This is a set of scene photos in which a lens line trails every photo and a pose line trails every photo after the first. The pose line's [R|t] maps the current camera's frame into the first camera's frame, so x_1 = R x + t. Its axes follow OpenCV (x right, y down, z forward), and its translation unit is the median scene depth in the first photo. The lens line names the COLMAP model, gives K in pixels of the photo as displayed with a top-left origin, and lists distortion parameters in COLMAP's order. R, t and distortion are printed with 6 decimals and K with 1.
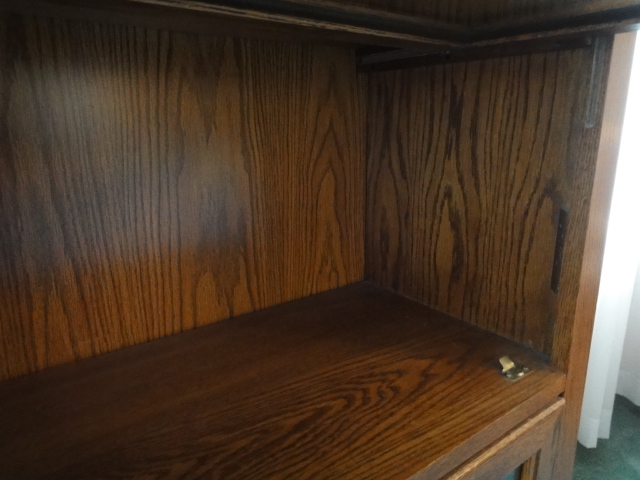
lens RADIAL K [[468.2, 0, 323.3], [0, 468.2, 236.8], [0, 0, 1]] dist [0.003770, -0.007552]
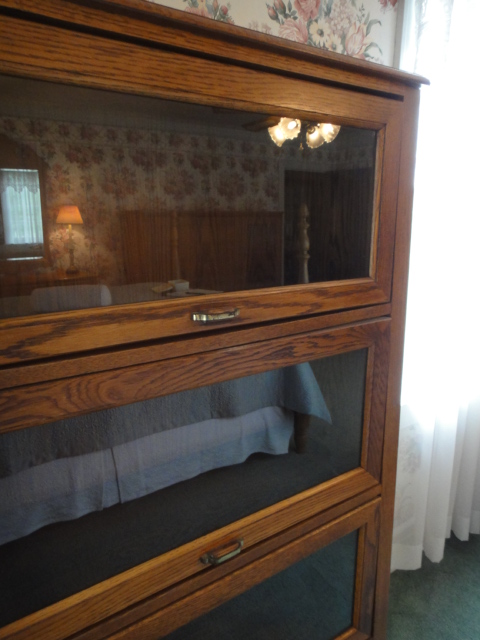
lens RADIAL K [[468.2, 0, 252.7], [0, 468.2, 316.0], [0, 0, 1]] dist [0.003770, -0.007552]
pose [[0.999873, 0.005054, -0.015118, 0.004519], [-0.005801, 0.998745, -0.049756, -0.318589], [0.014847, 0.049837, 0.998647, -1.026823]]
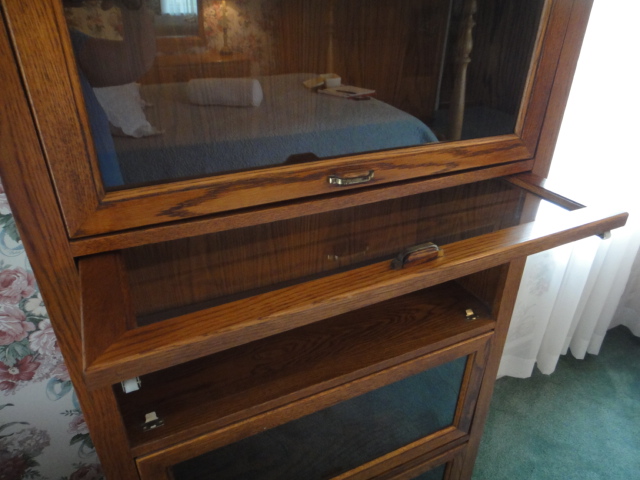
lens RADIAL K [[468.2, 0, 328.9], [0, 468.2, 233.1], [0, 0, 1]] dist [0.003770, -0.007552]
pose [[0.982291, 0.110259, -0.151482, 0.048418], [-0.071607, 0.968059, 0.240281, -0.566416], [0.173137, -0.225179, 0.958811, -1.113518]]
